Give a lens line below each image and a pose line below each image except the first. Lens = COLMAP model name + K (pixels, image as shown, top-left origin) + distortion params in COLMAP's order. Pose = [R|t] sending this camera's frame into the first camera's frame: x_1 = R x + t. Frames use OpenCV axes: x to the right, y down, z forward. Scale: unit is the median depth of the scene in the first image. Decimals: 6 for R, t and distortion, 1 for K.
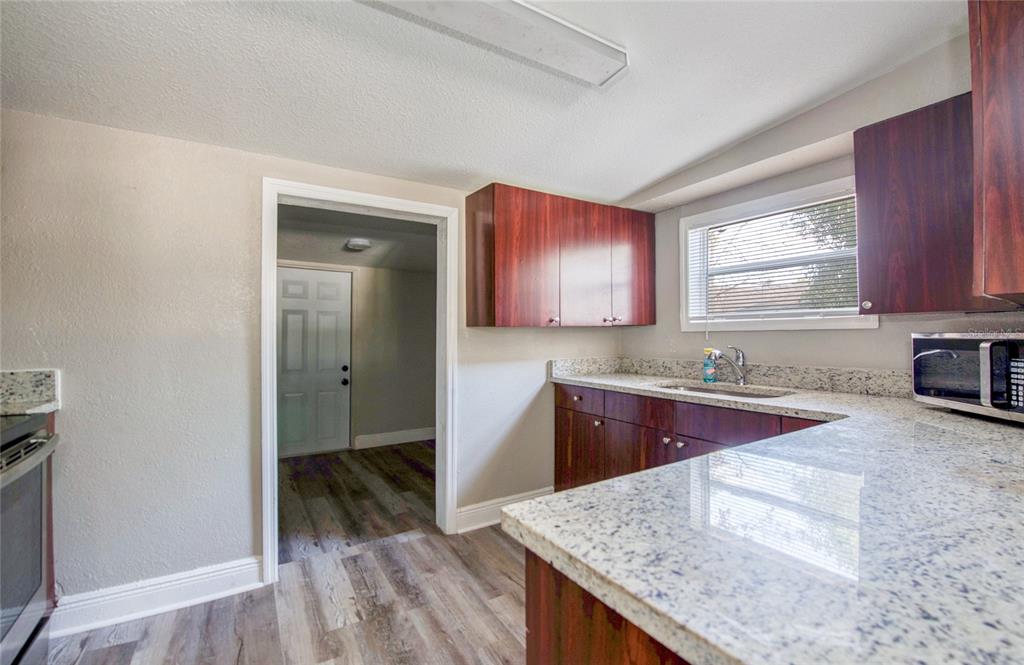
lens RADIAL K [[435.0, 0, 512.0], [0, 435.0, 332.5], [0, 0, 1]] dist [-0.011054, -0.000878]
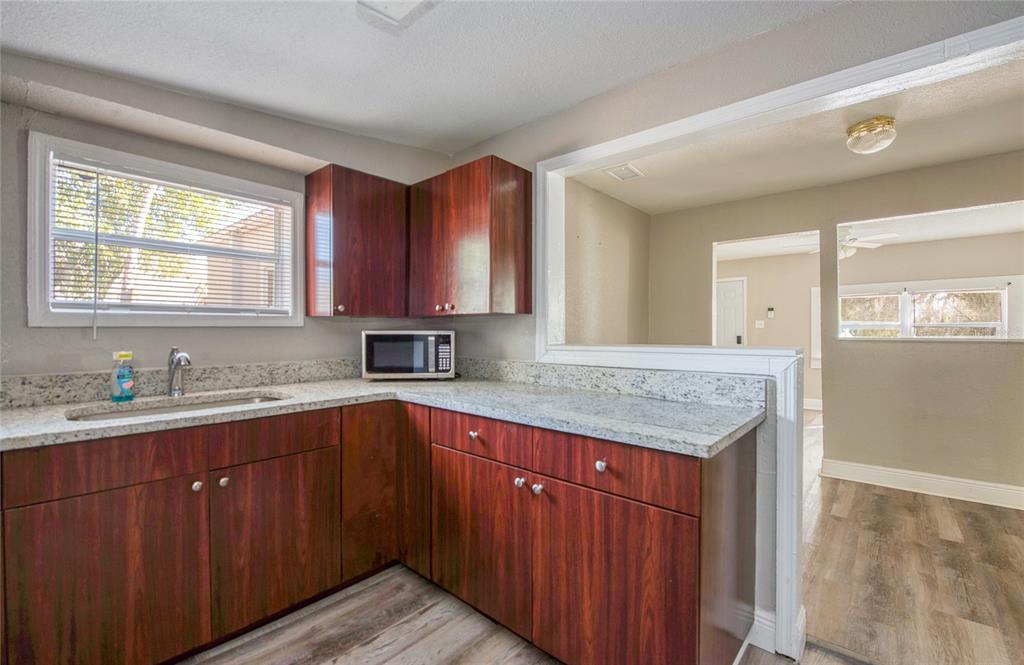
lens RADIAL K [[435.0, 0, 512.0], [0, 435.0, 332.5], [0, 0, 1]] dist [-0.011054, -0.000878]
pose [[-0.271711, -0.004946, 0.962366, -0.375582], [-0.008780, 0.999958, 0.002660, -0.001033], [-0.962339, -0.007726, -0.271743, 0.606196]]
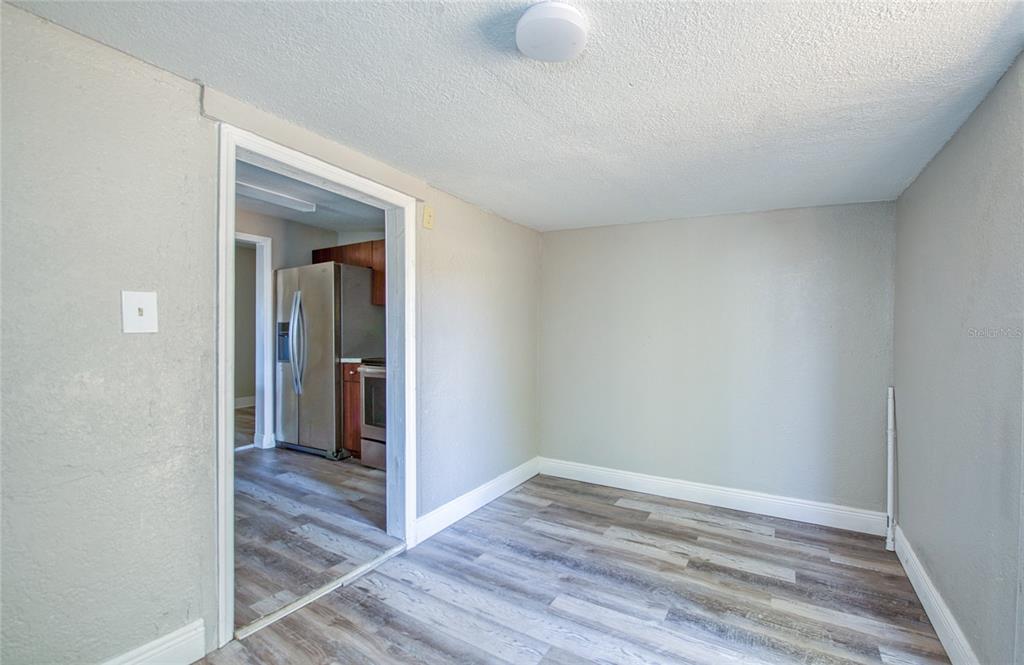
lens RADIAL K [[435.0, 0, 512.0], [0, 435.0, 332.5], [0, 0, 1]] dist [-0.011054, -0.000878]
pose [[-0.904434, -0.005314, -0.426580, -0.285798], [0.002662, 0.999833, -0.018099, 0.048659], [0.426605, -0.017505, -0.904269, 1.816336]]
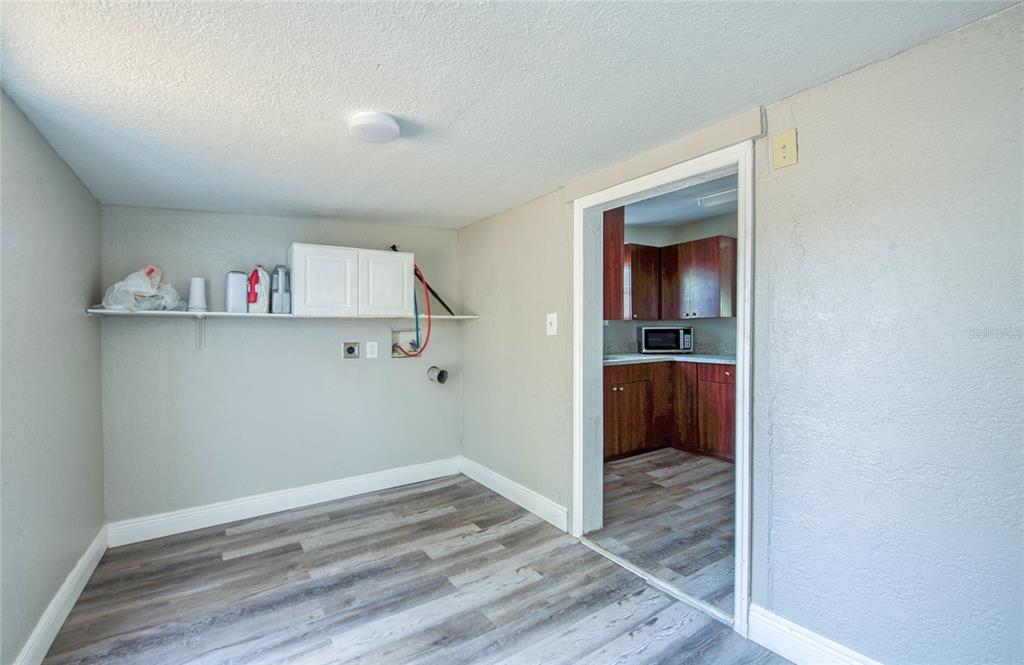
lens RADIAL K [[435.0, 0, 512.0], [0, 435.0, 332.5], [0, 0, 1]] dist [-0.011054, -0.000878]
pose [[-0.037222, 0.000090, 0.999307, -1.145835], [-0.002318, 0.999997, -0.000176, 0.023196], [-0.999304, -0.002323, -0.037222, 1.259486]]
